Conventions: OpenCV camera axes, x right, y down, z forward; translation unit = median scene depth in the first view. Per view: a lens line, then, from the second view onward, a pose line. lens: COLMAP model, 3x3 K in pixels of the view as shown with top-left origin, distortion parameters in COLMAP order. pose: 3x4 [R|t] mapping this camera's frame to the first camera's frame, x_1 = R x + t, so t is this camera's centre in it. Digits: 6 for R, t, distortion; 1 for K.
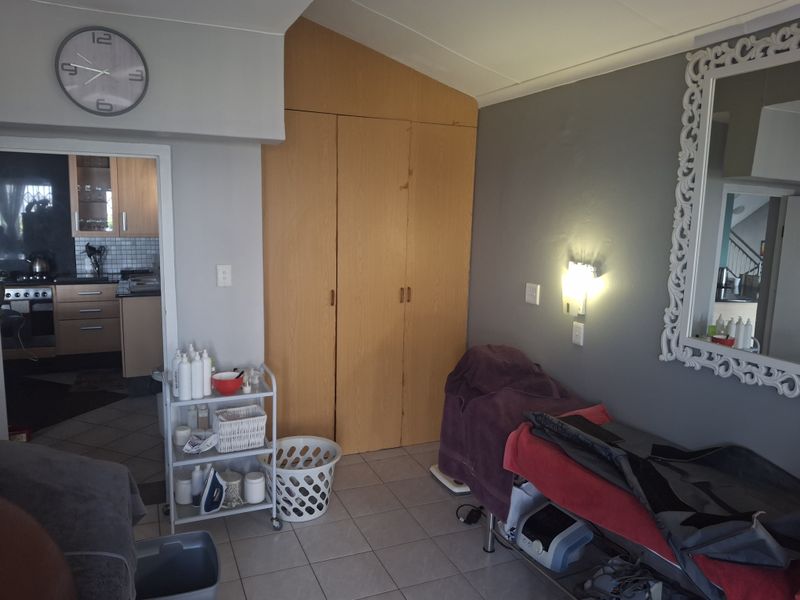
lens RADIAL K [[589.3, 0, 400.0], [0, 589.3, 300.0], [0, 0, 1]] dist [-0.007194, -0.002945]
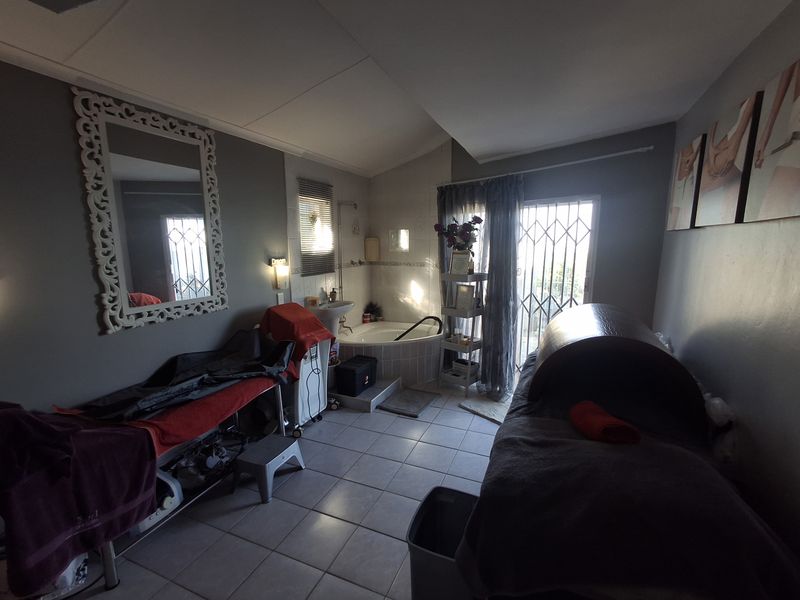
lens RADIAL K [[363.4, 0, 400.0], [0, 363.4, 300.0], [0, 0, 1]] dist [-0.000283, -0.000305]
pose [[-0.680297, -0.152370, 0.716923, -0.581416], [0.082533, 0.956006, 0.281499, -0.148970], [-0.728275, 0.250672, -0.637792, 1.084355]]
